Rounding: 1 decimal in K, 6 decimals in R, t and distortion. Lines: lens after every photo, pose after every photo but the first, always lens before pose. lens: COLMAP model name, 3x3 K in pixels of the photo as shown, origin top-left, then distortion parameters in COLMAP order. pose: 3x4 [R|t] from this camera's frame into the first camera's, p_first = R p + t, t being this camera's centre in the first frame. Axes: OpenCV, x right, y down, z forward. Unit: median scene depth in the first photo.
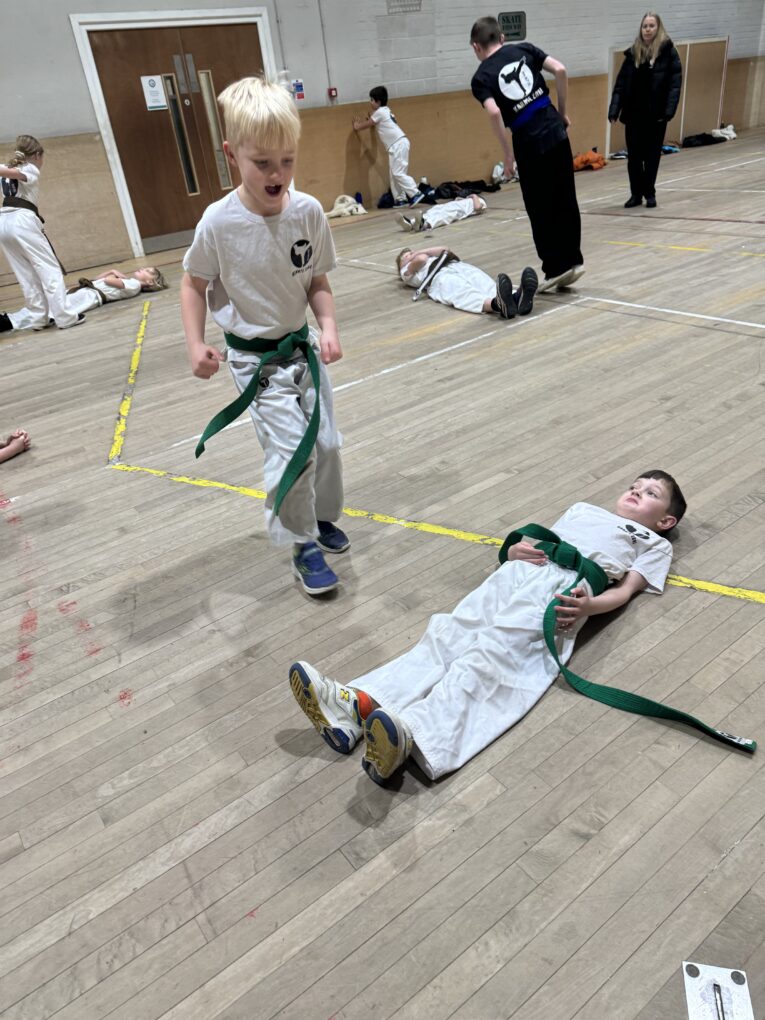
lens RADIAL K [[744.3, 0, 382.5], [0, 744.3, 510.0], [0, 0, 1]] dist [0.082077, -0.083666]
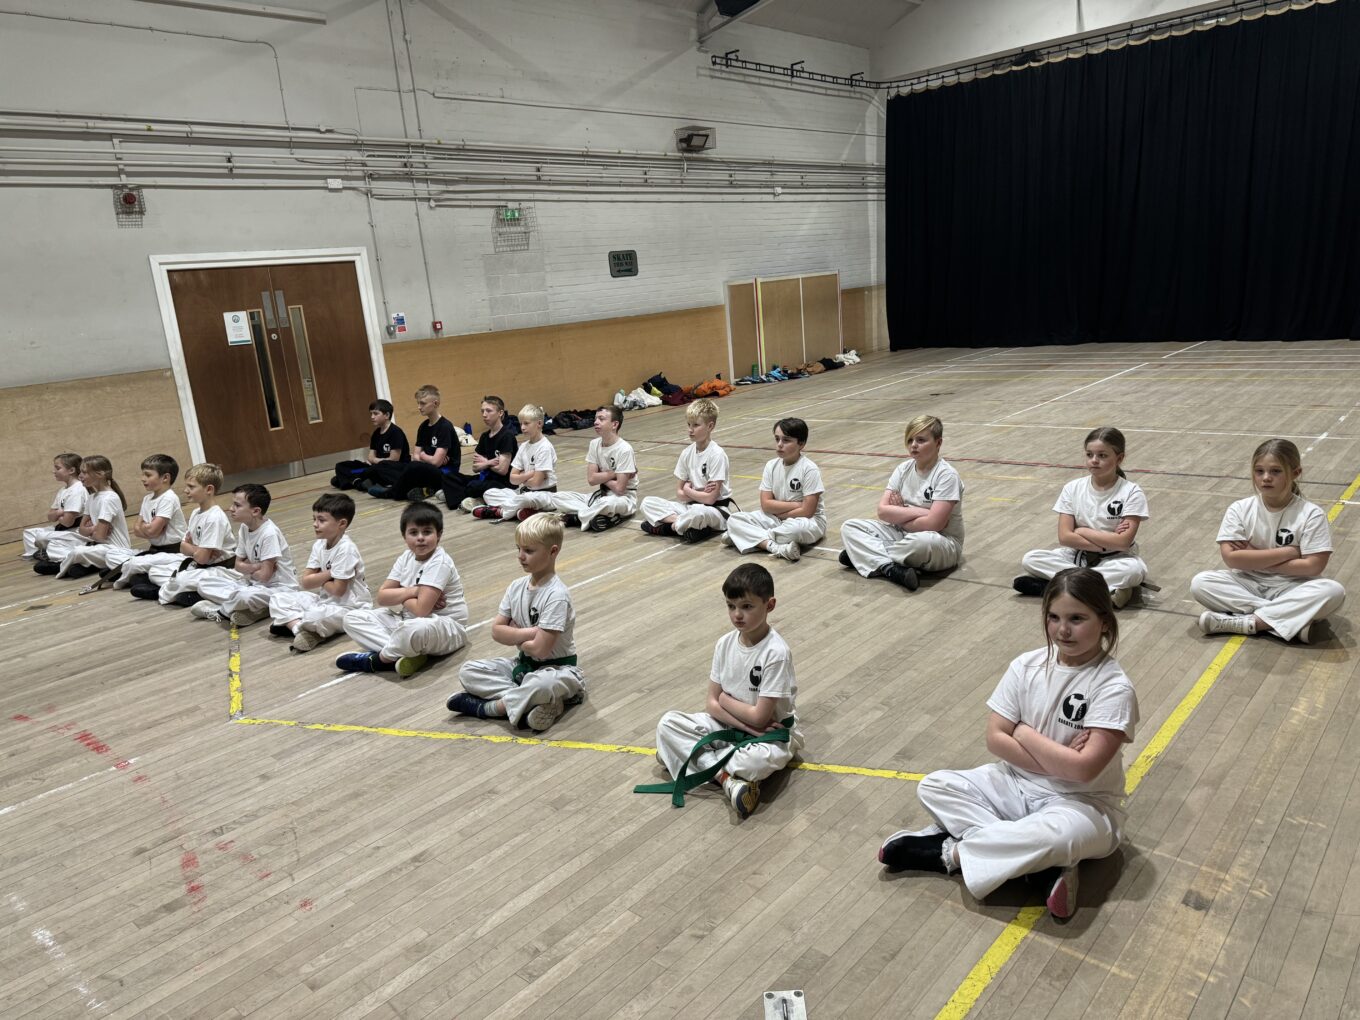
lens RADIAL K [[982.7, 0, 680.0], [0, 982.7, 510.0], [0, 0, 1]] dist [-0.001388, 0.002527]
pose [[0.980808, -0.030432, 0.192587, -0.036055], [0.084010, 0.957313, -0.276577, 0.081923], [-0.175949, 0.287448, 0.941496, -0.378704]]
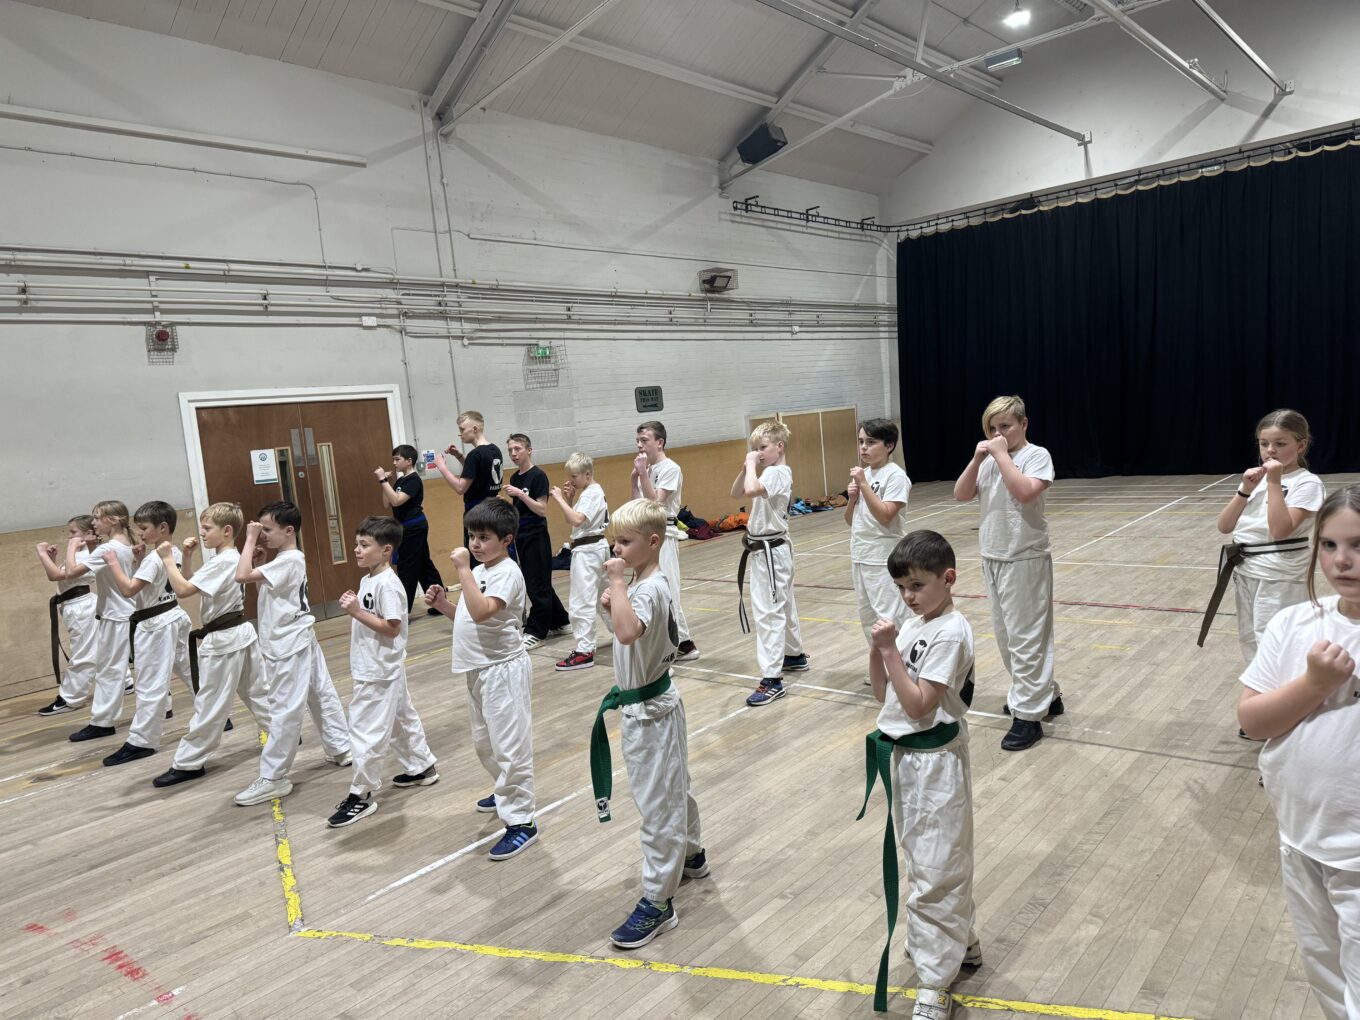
lens RADIAL K [[972.3, 0, 680.0], [0, 972.3, 510.0], [0, 0, 1]] dist [0.068212, -0.084140]
pose [[0.978066, -0.008863, 0.208107, -0.177917], [0.093143, 0.912249, -0.398906, -0.013060], [-0.186310, 0.409540, 0.893065, -0.224423]]
